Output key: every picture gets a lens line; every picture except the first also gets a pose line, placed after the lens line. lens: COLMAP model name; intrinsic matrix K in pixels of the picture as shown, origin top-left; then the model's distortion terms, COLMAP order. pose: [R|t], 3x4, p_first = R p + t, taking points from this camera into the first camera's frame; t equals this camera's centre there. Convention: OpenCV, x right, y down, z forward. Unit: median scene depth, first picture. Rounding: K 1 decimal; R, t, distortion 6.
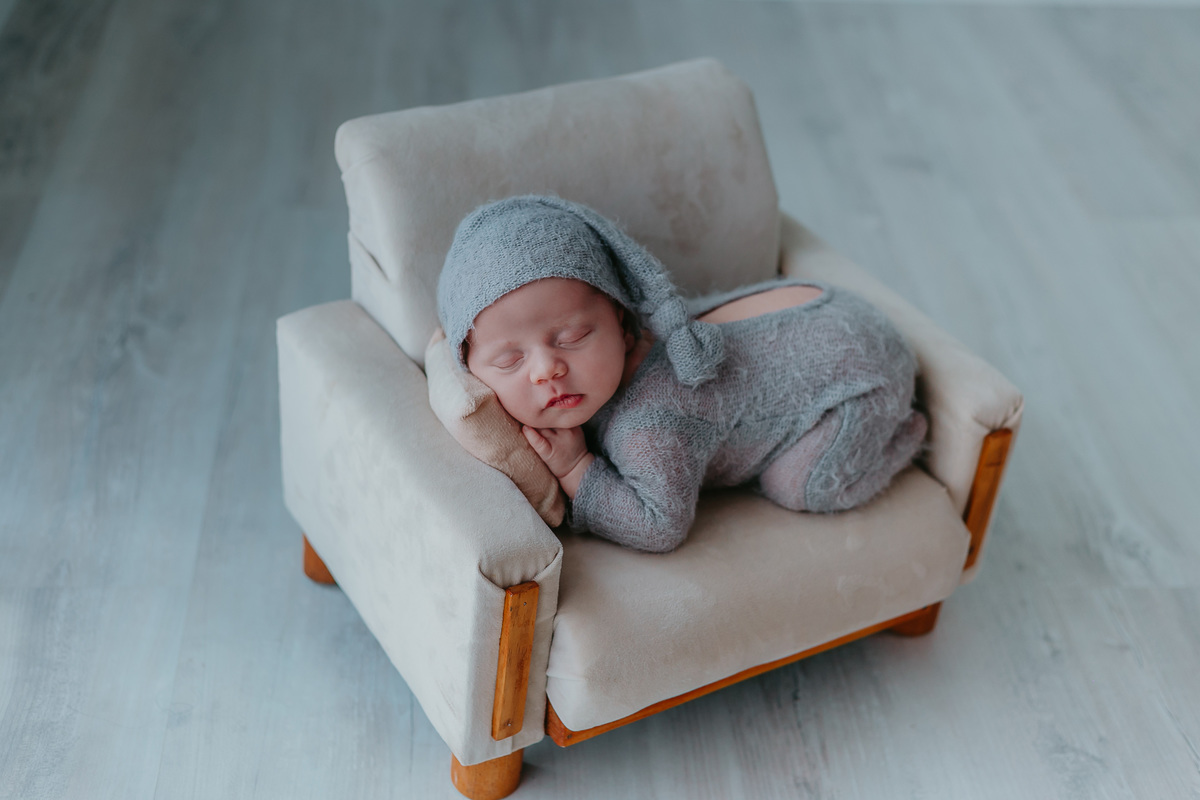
lens RADIAL K [[1741.9, 0, 600.0], [0, 1741.9, 400.0], [0, 0, 1]] dist [0.013206, -0.001596]
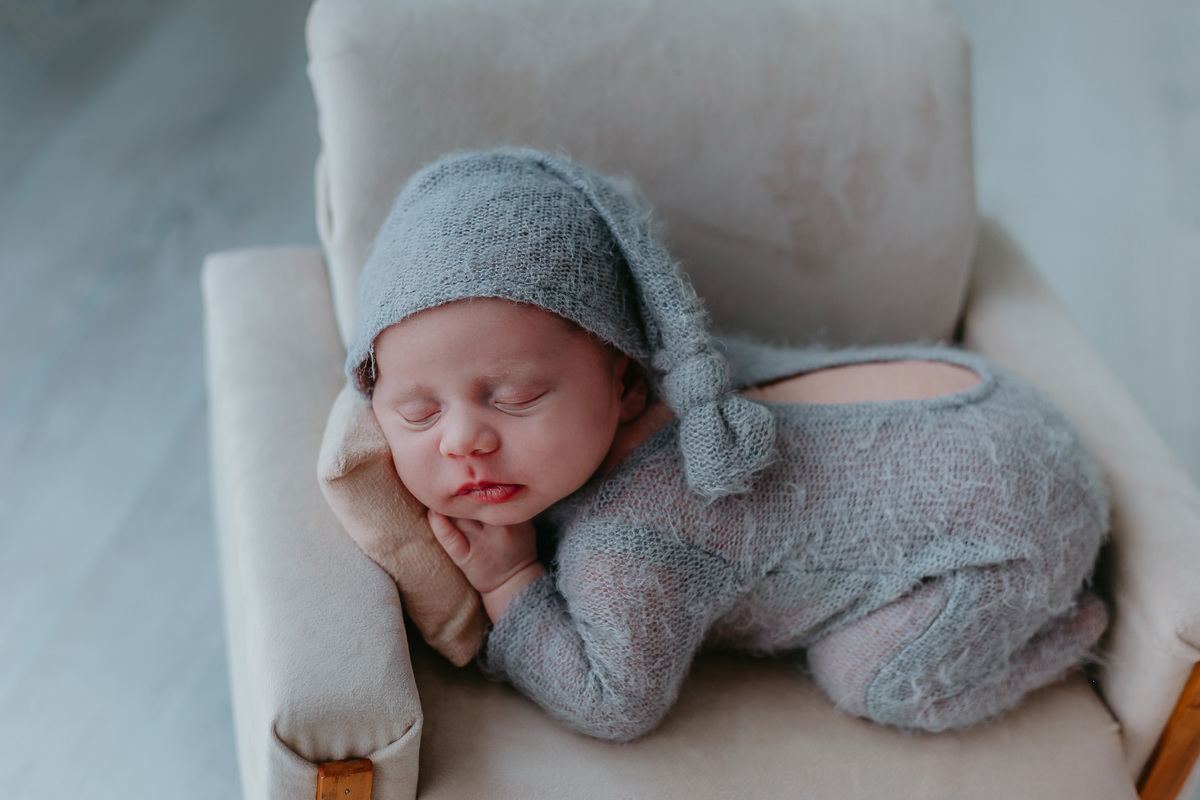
lens RADIAL K [[1744.3, 0, 600.2], [0, 1744.3, 436.8], [0, 0, 1]] dist [0.009070, 0.061998]
pose [[0.955560, 0.206119, -0.210760, 0.141537], [-0.188679, 0.976936, 0.099978, -0.084016], [0.226506, -0.055769, 0.972412, 0.378113]]
